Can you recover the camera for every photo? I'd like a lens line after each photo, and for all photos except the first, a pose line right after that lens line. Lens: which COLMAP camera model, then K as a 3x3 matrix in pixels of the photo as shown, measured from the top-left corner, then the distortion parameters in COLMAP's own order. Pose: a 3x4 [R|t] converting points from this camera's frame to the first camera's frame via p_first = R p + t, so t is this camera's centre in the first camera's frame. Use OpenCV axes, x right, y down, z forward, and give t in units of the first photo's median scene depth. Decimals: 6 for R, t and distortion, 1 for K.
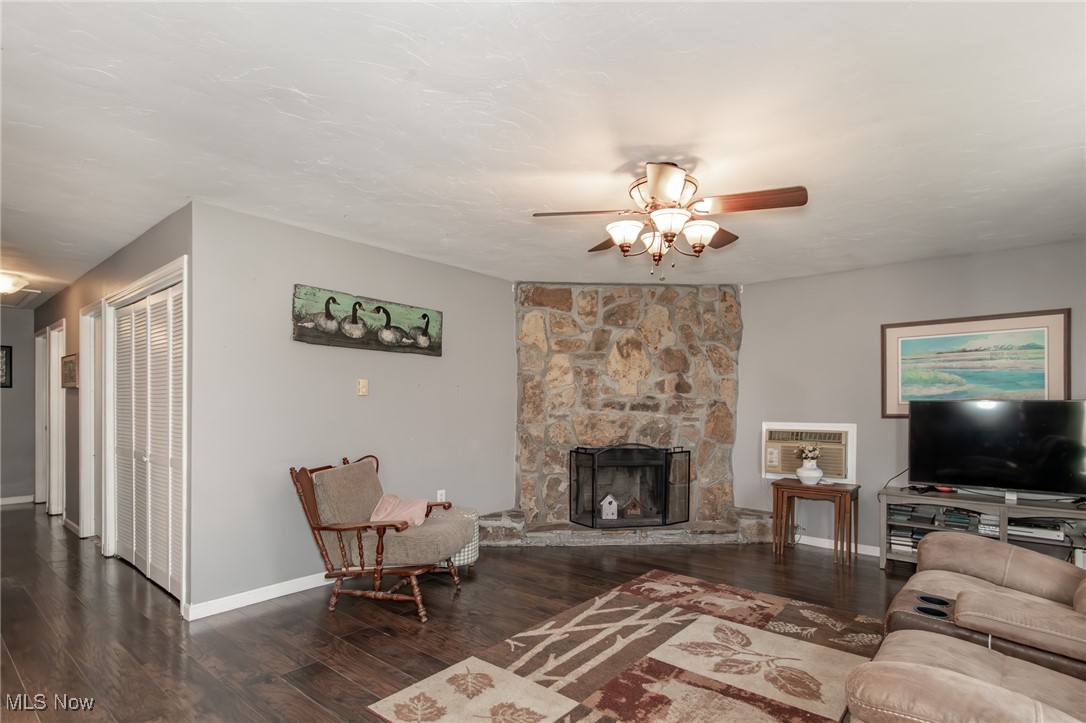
lens RADIAL K [[544.2, 0, 548.8], [0, 544.2, 409.7], [0, 0, 1]] dist [0.002618, 0.000319]
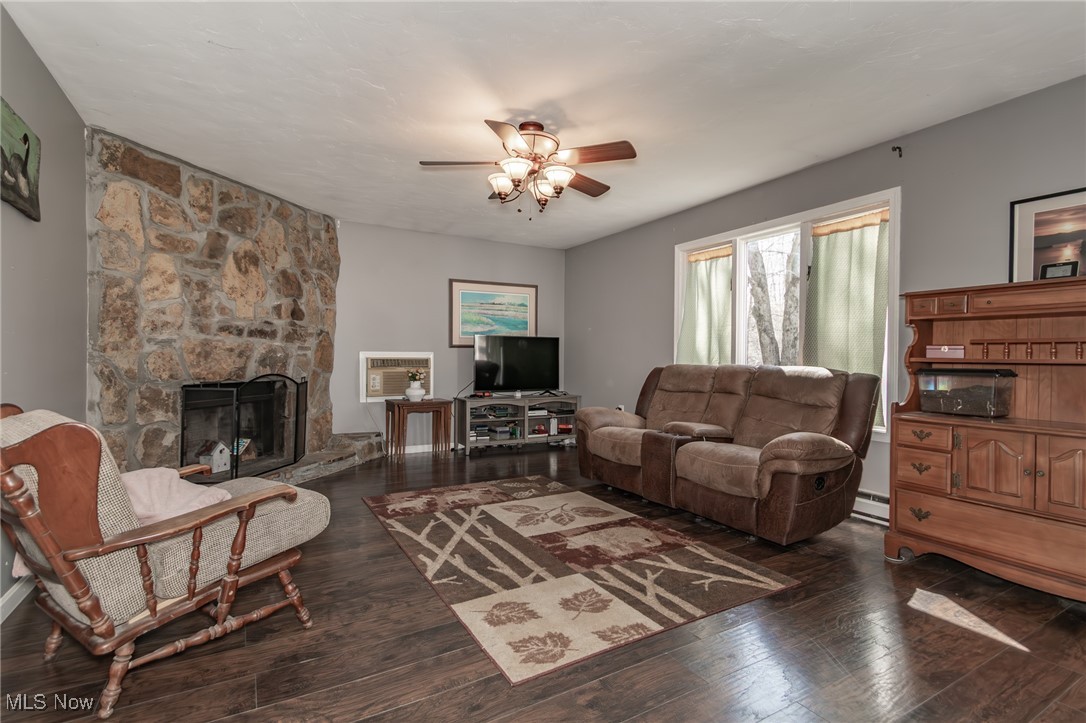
lens RADIAL K [[509.4, 0, 537.5], [0, 509.4, 360.0], [0, 0, 1]] dist [0.002046, -0.000282]
pose [[0.346613, -0.007461, 0.937978, -0.510442], [0.000901, 0.999971, 0.007621, 0.037433], [-0.938008, -0.001797, 0.346610, 0.361931]]
